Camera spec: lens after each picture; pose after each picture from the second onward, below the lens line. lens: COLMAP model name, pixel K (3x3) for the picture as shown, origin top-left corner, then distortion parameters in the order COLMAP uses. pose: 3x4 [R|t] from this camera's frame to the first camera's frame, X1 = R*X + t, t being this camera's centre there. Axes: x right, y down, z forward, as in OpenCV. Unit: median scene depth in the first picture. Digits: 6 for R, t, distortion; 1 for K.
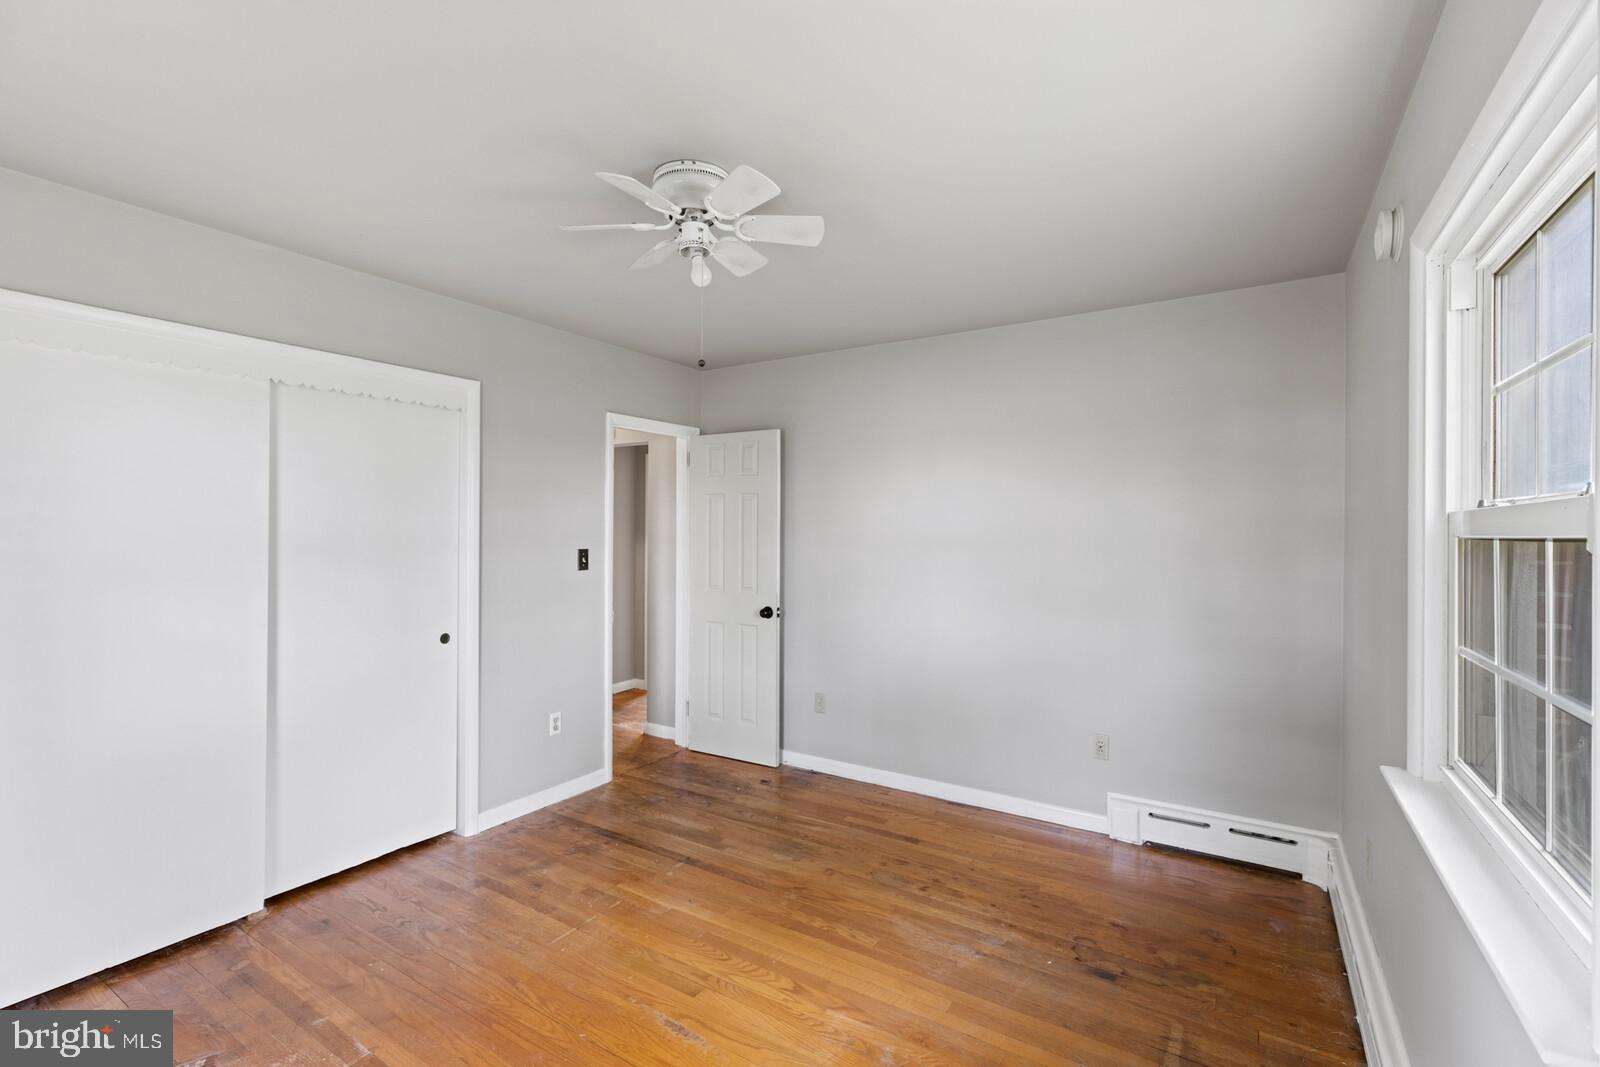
lens RADIAL K [[716.1, 0, 807.1], [0, 716.1, 531.1], [0, 0, 1]] dist [0.004843, 0.000123]
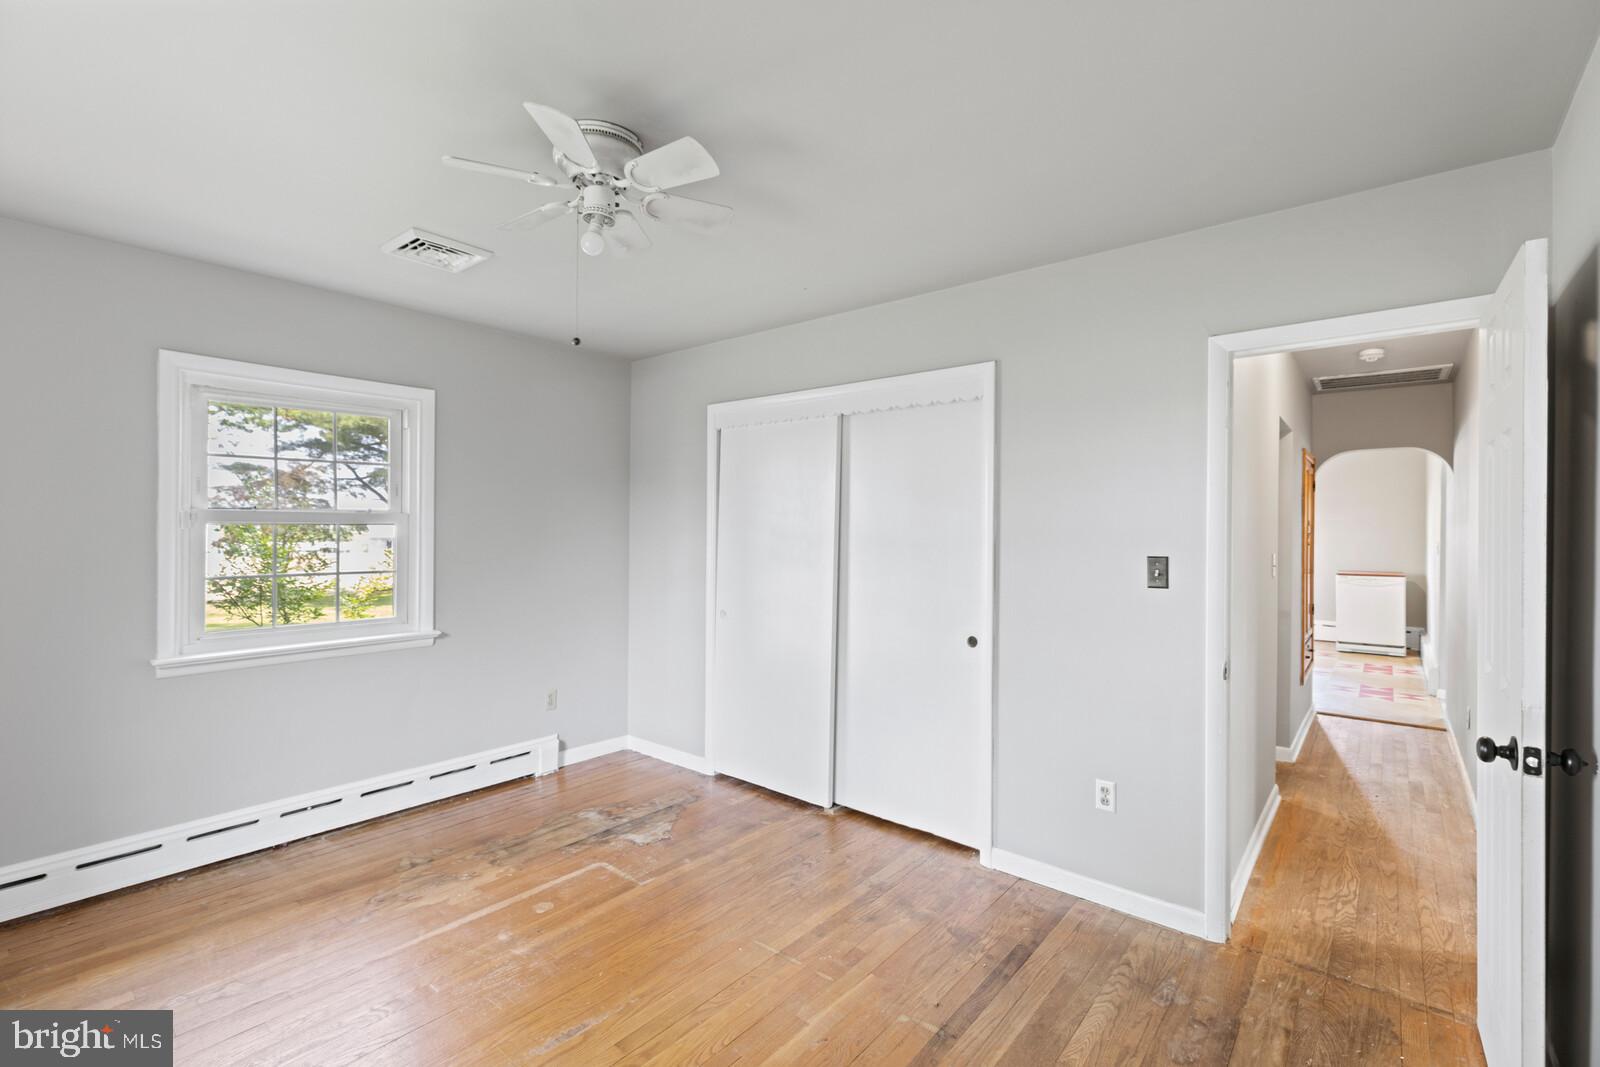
lens RADIAL K [[716.1, 0, 800.0], [0, 716.1, 529.5], [0, 0, 1]] dist [0.004843, 0.000123]
pose [[-0.141040, -0.006119, -0.989985, 0.488147], [-0.011282, 0.999926, -0.004574, 0.008668], [0.989940, 0.010524, -0.141099, 0.946213]]
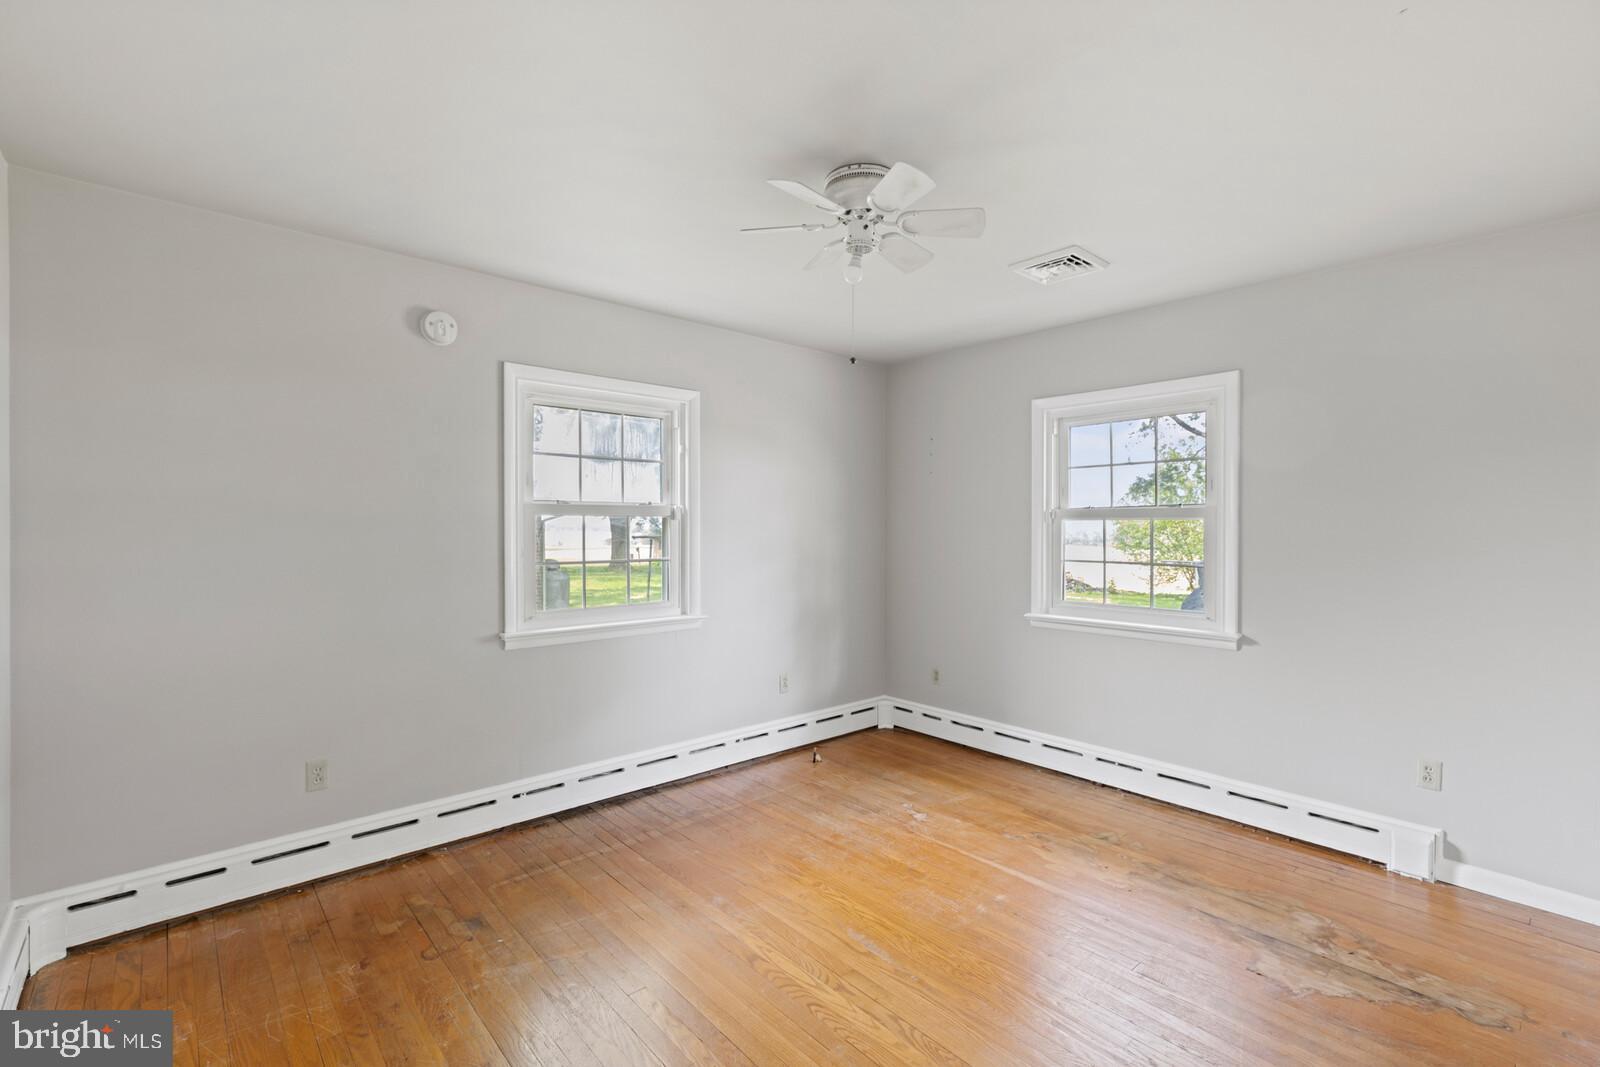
lens RADIAL K [[716.1, 0, 797.8], [0, 716.1, 534.6], [0, 0, 1]] dist [0.004843, 0.000123]
pose [[-0.955489, -0.012778, 0.294749, -0.262054], [-0.007890, 0.999811, 0.017765, 0.013167], [-0.294920, 0.014648, -0.955410, 1.393019]]
